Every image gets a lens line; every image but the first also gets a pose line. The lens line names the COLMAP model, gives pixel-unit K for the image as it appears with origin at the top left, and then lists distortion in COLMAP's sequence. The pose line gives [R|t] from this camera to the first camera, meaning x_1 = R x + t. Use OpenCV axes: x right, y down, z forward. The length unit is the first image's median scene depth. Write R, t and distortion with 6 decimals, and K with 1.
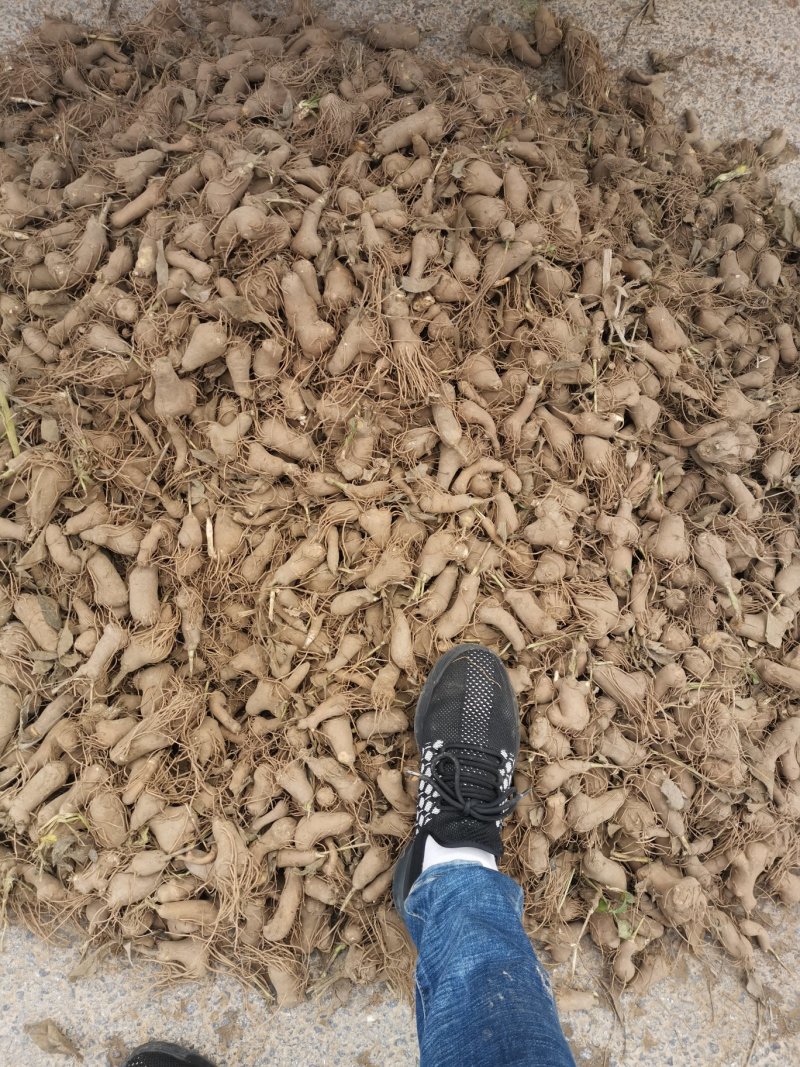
lens RADIAL K [[864.3, 0, 402.3], [0, 864.3, 527.8], [0, 0, 1]] dist [0.042074, -0.047718]
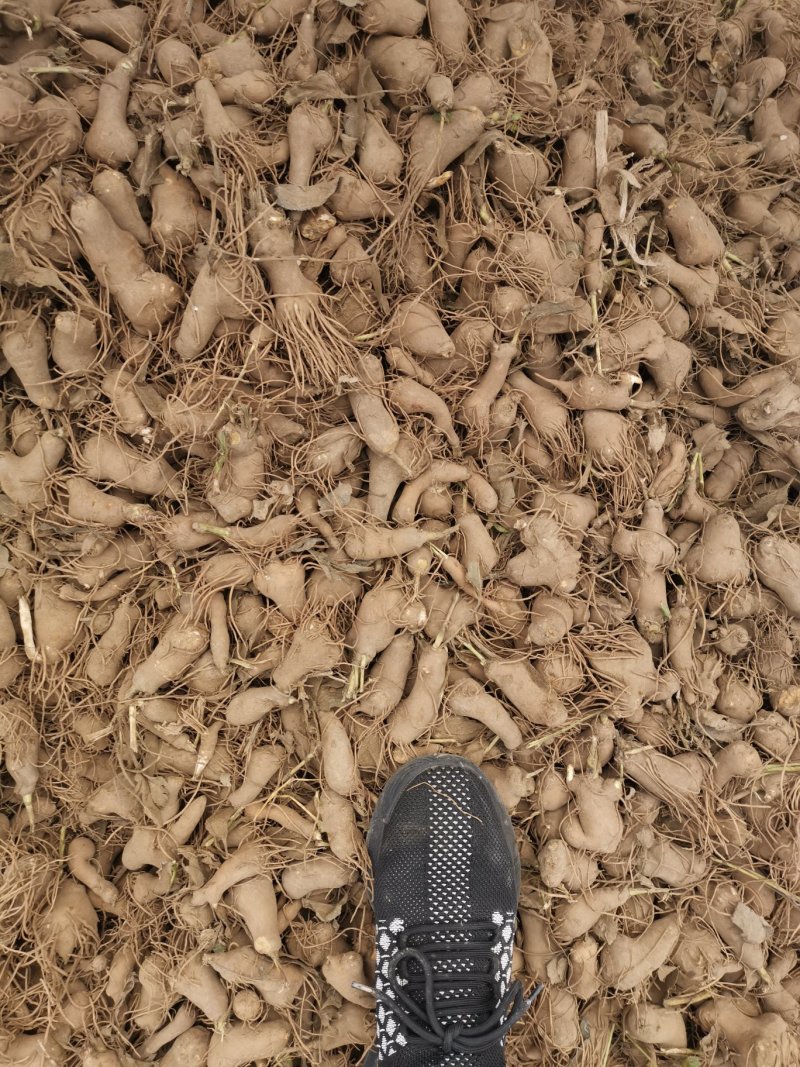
lens RADIAL K [[864.3, 0, 397.5], [0, 864.3, 538.1], [0, 0, 1]] dist [0.042074, -0.047718]
pose [[0.994538, -0.099902, 0.030213, 0.040081], [0.095385, 0.987504, 0.125447, -0.110791], [-0.042368, -0.121880, 0.991640, 0.351532]]
